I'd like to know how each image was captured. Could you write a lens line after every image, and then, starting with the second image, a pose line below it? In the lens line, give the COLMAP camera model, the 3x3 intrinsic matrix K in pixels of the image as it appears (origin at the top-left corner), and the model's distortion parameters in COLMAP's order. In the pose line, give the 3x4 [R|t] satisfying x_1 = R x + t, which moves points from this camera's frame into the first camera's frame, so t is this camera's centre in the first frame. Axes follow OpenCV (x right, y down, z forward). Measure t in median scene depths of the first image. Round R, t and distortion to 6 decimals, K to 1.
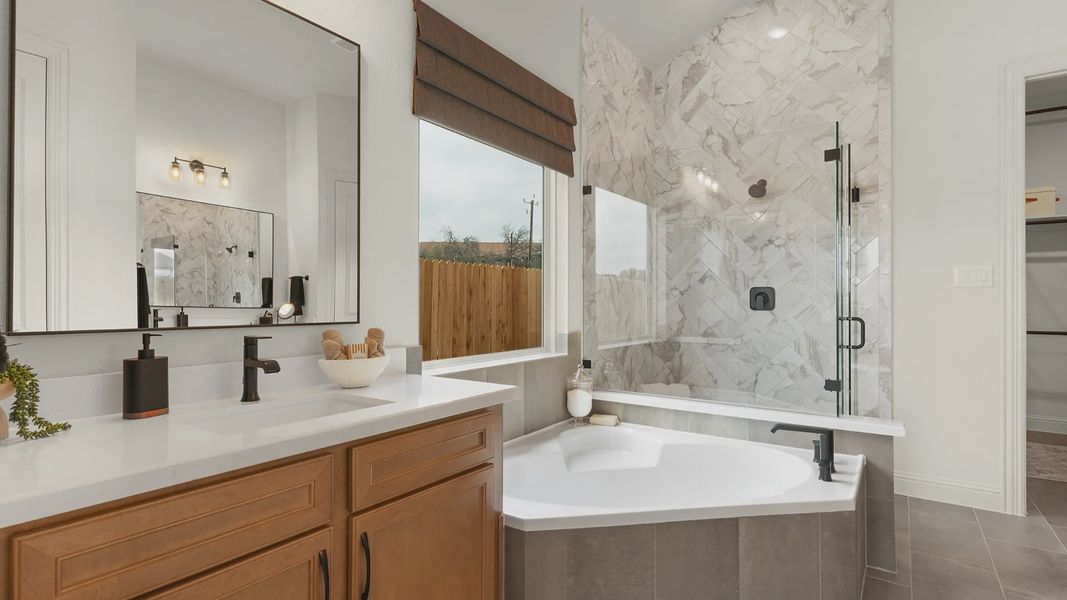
lens RADIAL K [[520.5, 0, 531.0], [0, 520.5, 300.2], [0, 0, 1]] dist [0.005232, 0.000104]
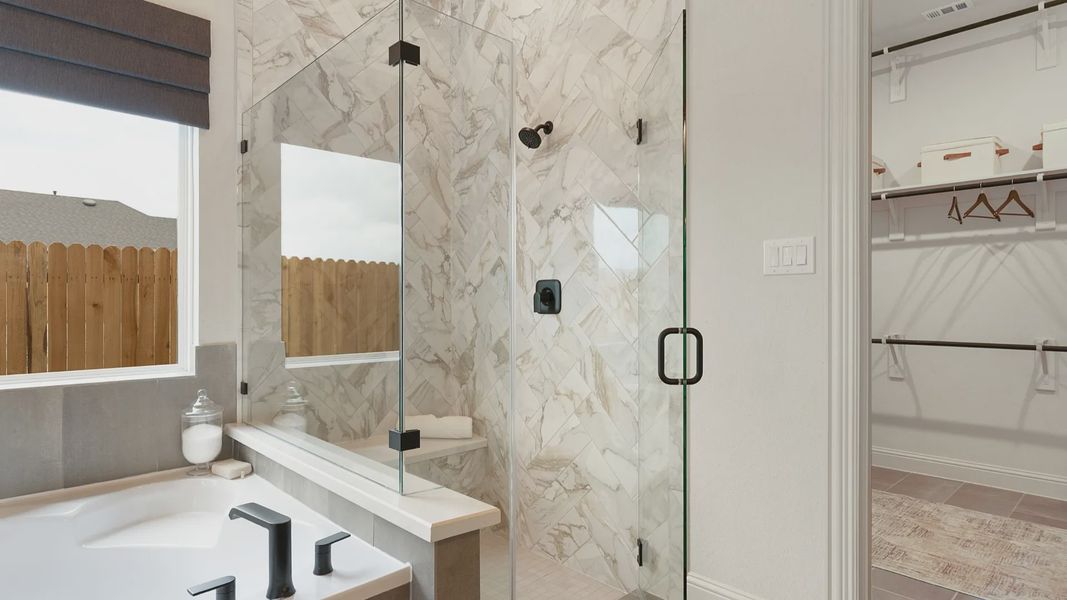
lens RADIAL K [[587.8, 0, 535.3], [0, 587.8, 302.8], [0, 0, 1]] dist [0.006340, -0.001725]
pose [[0.980376, -0.003935, -0.197096, 0.584499], [0.004469, 0.999987, 0.002265, 0.003161], [0.197085, -0.003102, 0.980382, 0.247444]]
